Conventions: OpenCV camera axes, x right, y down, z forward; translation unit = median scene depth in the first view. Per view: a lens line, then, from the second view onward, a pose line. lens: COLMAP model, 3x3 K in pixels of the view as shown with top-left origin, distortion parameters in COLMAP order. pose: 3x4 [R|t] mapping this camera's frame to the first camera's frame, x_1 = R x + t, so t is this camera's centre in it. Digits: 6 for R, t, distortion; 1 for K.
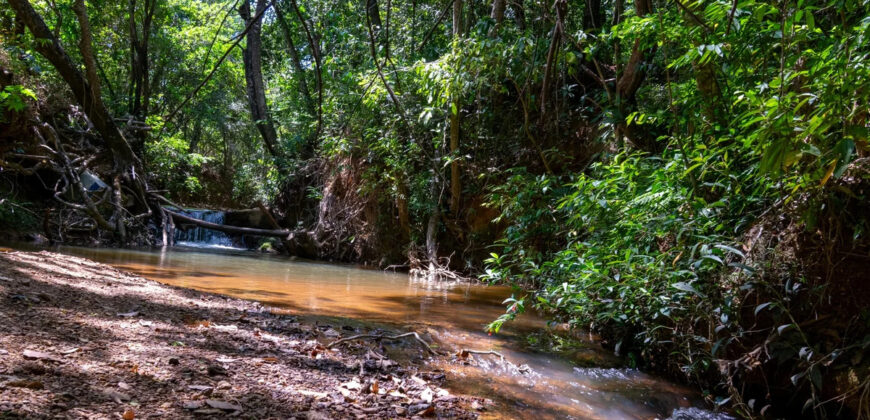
lens RADIAL K [[710.0, 0, 435.0], [0, 710.0, 210.0], [0, 0, 1]] dist [-0.003219, -0.003430]
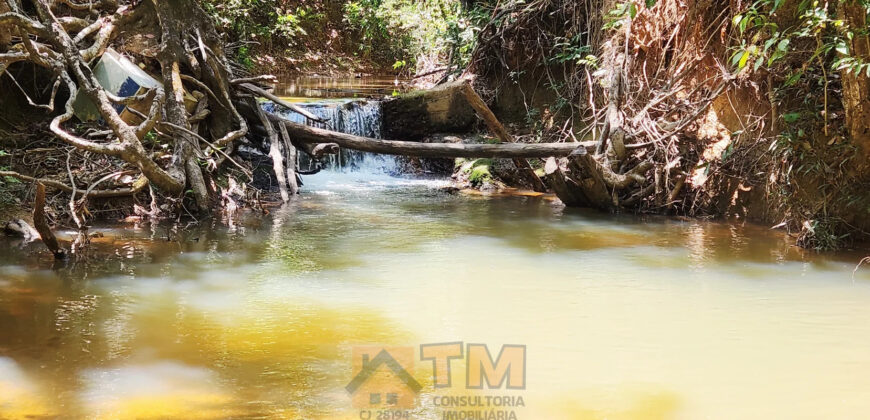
lens RADIAL K [[1164.8, 0, 435.0], [0, 1164.8, 210.0], [0, 0, 1]] dist [0.062110, 0.028851]
pose [[0.980317, -0.051582, -0.190574, -0.135844], [0.081797, 0.984639, 0.154255, -0.053680], [0.179690, -0.166807, 0.969478, 0.268492]]
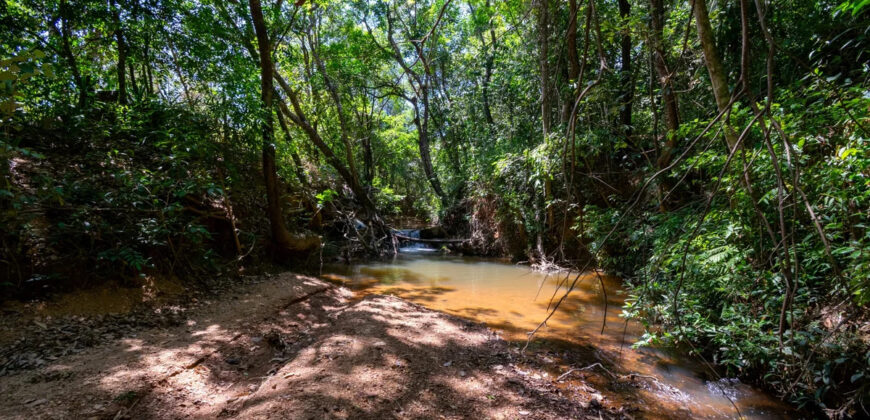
lens RADIAL K [[379.2, 0, 435.0], [0, 379.2, 210.0], [0, 0, 1]] dist [-0.000566, -0.000131]
pose [[0.975656, -0.085423, -0.201984, -0.053280], [0.088418, 0.996066, 0.005837, -0.065256], [0.200691, -0.023554, 0.979371, -0.000170]]
